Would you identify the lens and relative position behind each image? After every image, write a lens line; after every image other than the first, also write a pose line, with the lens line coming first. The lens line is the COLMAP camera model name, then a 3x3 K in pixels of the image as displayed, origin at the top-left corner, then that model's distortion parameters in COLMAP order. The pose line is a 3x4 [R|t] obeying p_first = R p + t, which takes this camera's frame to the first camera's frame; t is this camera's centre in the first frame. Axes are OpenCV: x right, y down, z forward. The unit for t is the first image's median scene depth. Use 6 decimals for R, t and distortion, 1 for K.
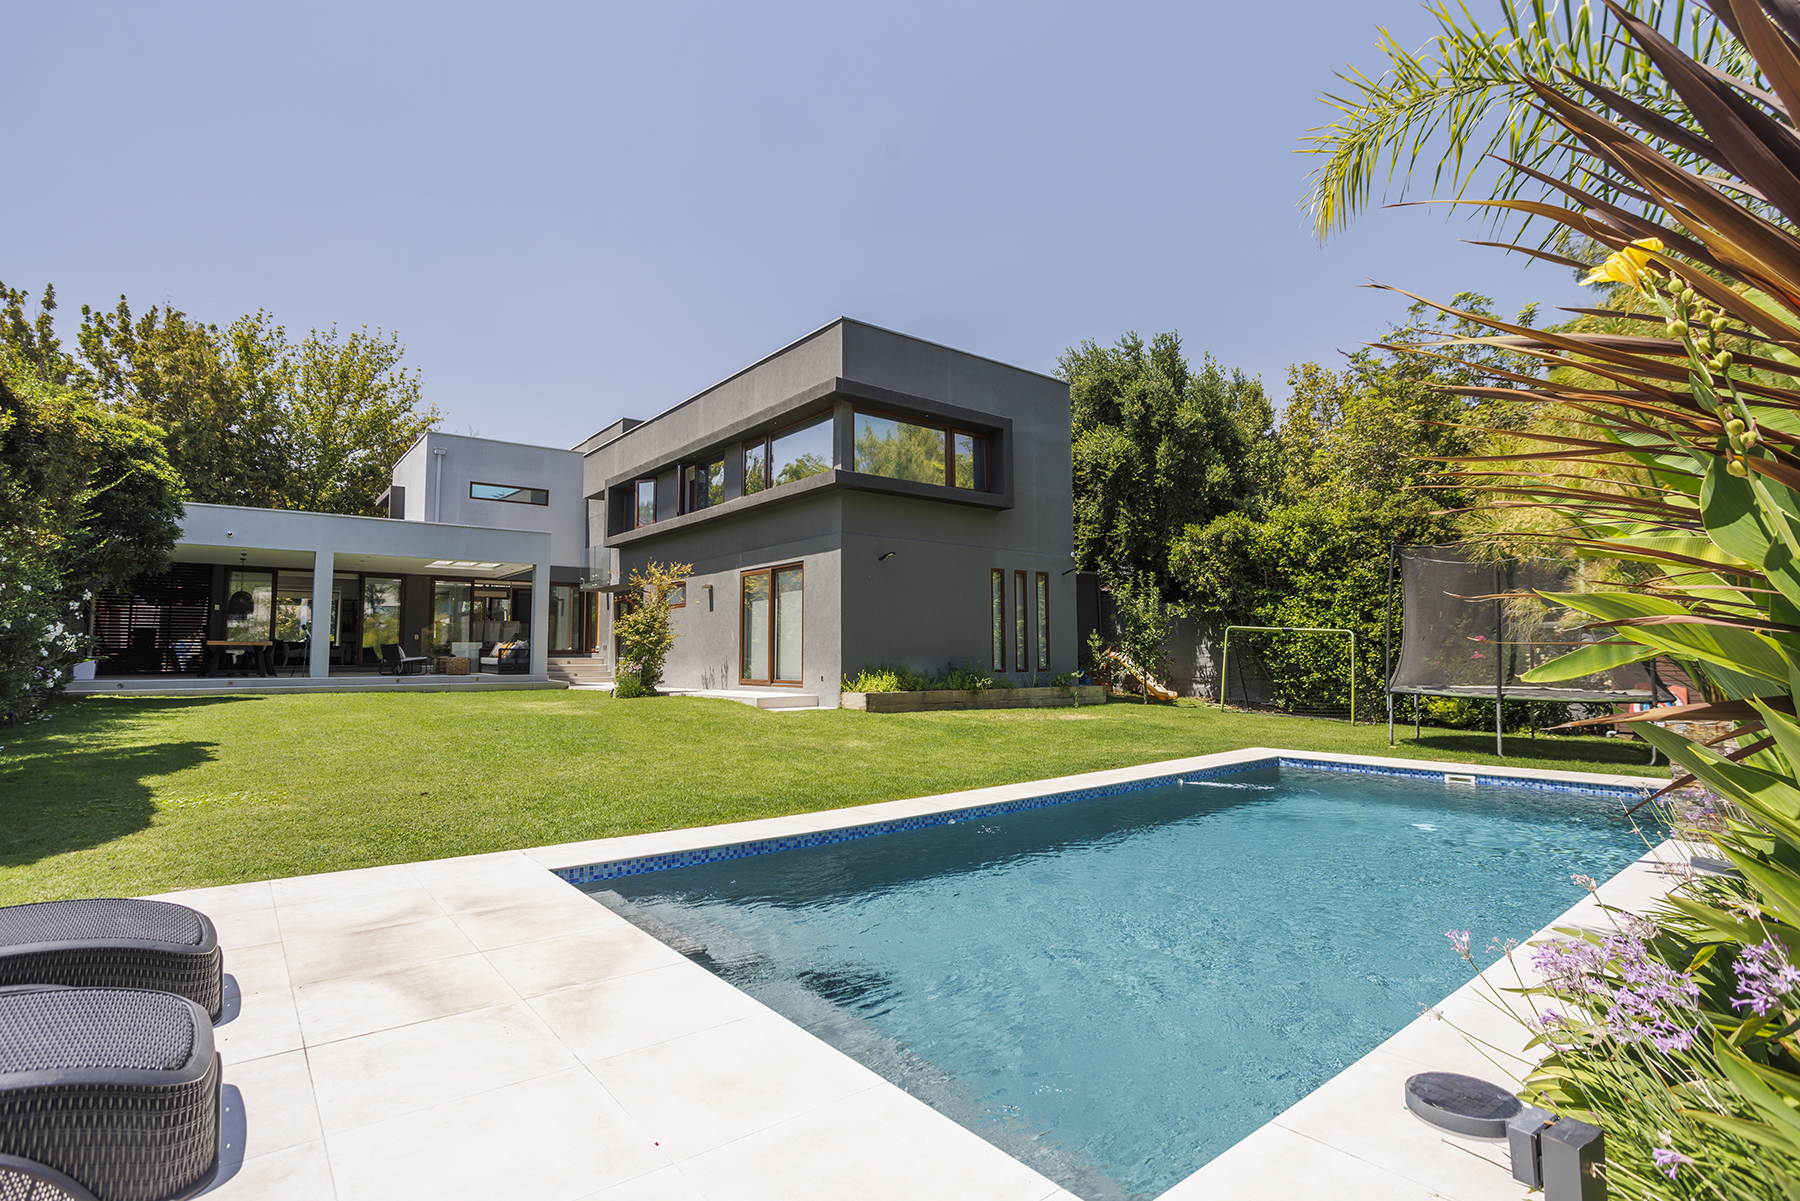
lens RADIAL K [[870.2, 0, 891.7], [0, 870.2, 590.9], [0, 0, 1]] dist [-0.033989, 0.008662]
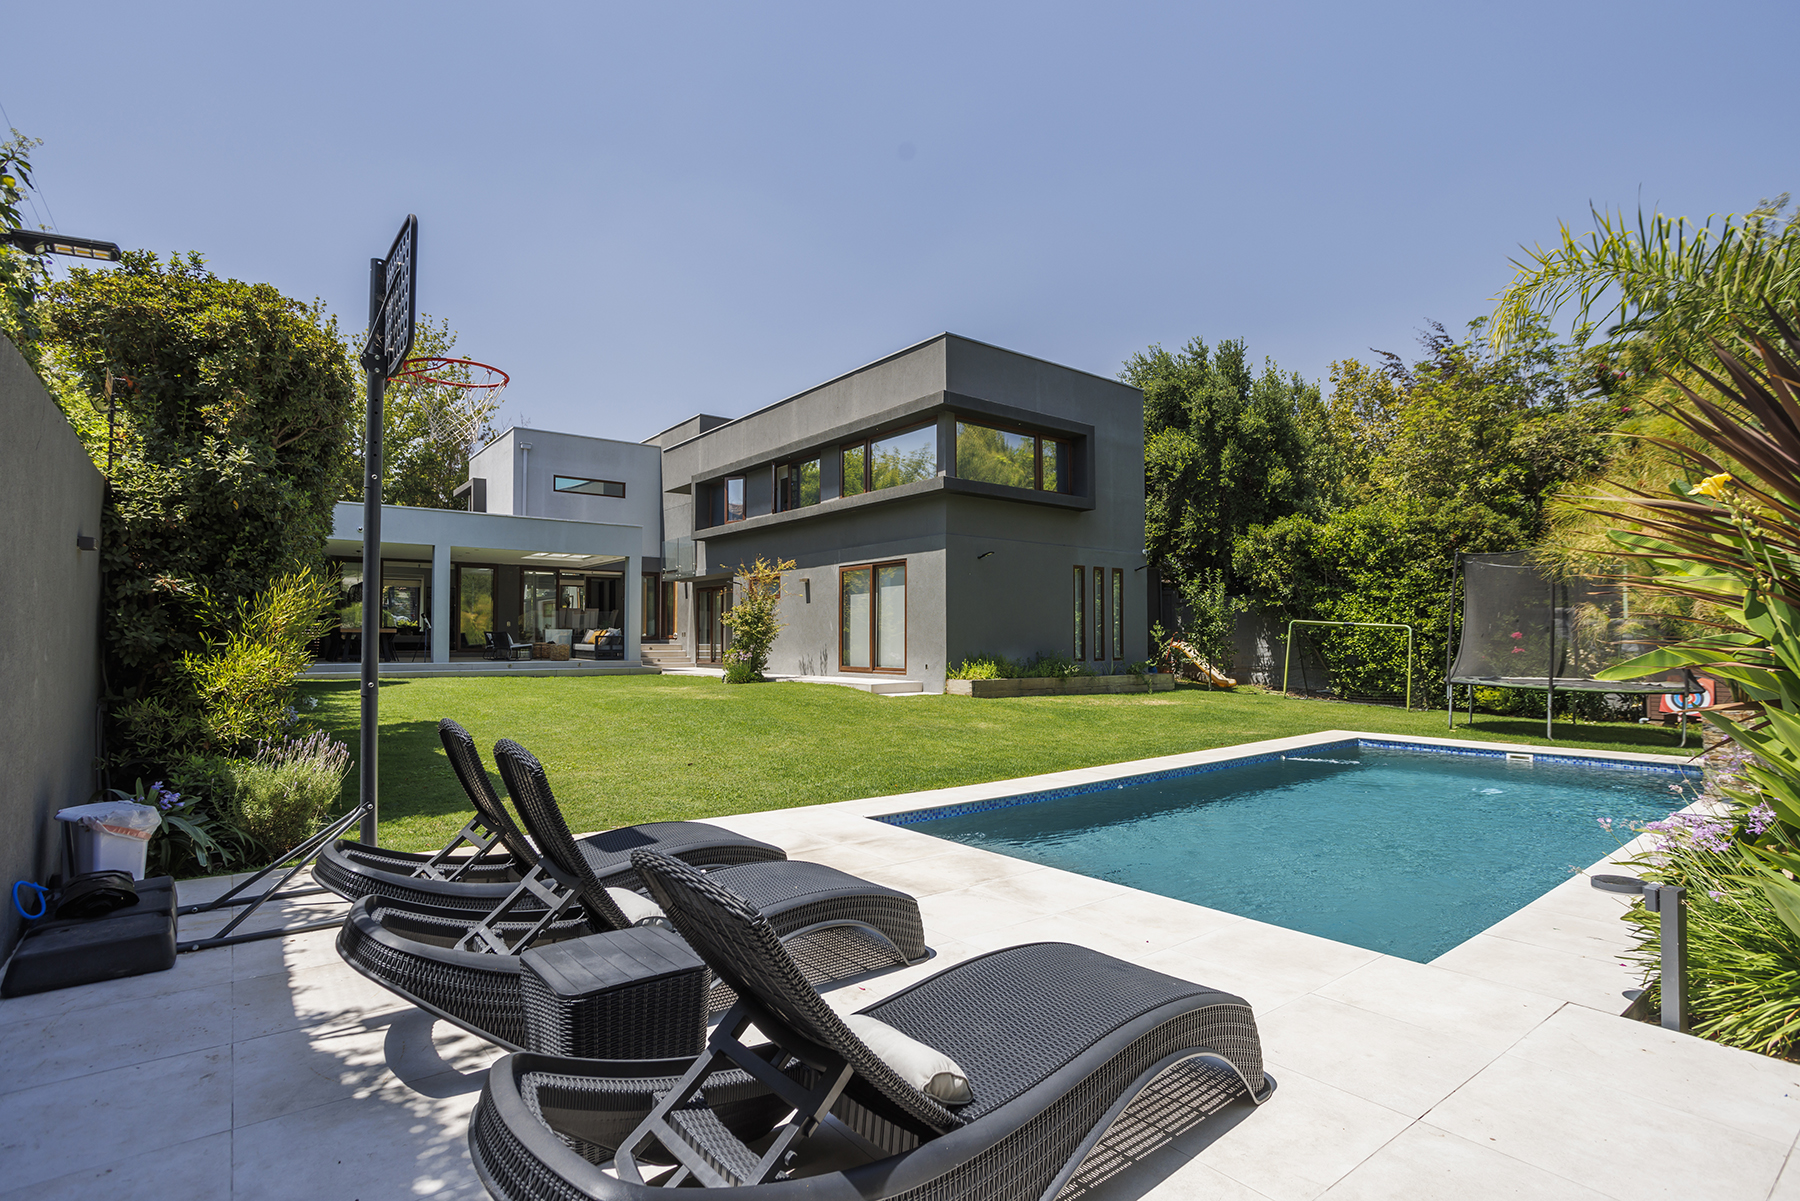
lens RADIAL K [[870.2, 0, 910.9], [0, 870.2, 620.9], [0, 0, 1]] dist [-0.033989, 0.008662]
pose [[0.999982, 0.004705, -0.003775, -0.085433], [-0.004498, 0.998592, 0.052861, -0.013469], [0.004019, -0.052843, 0.998595, -0.086081]]
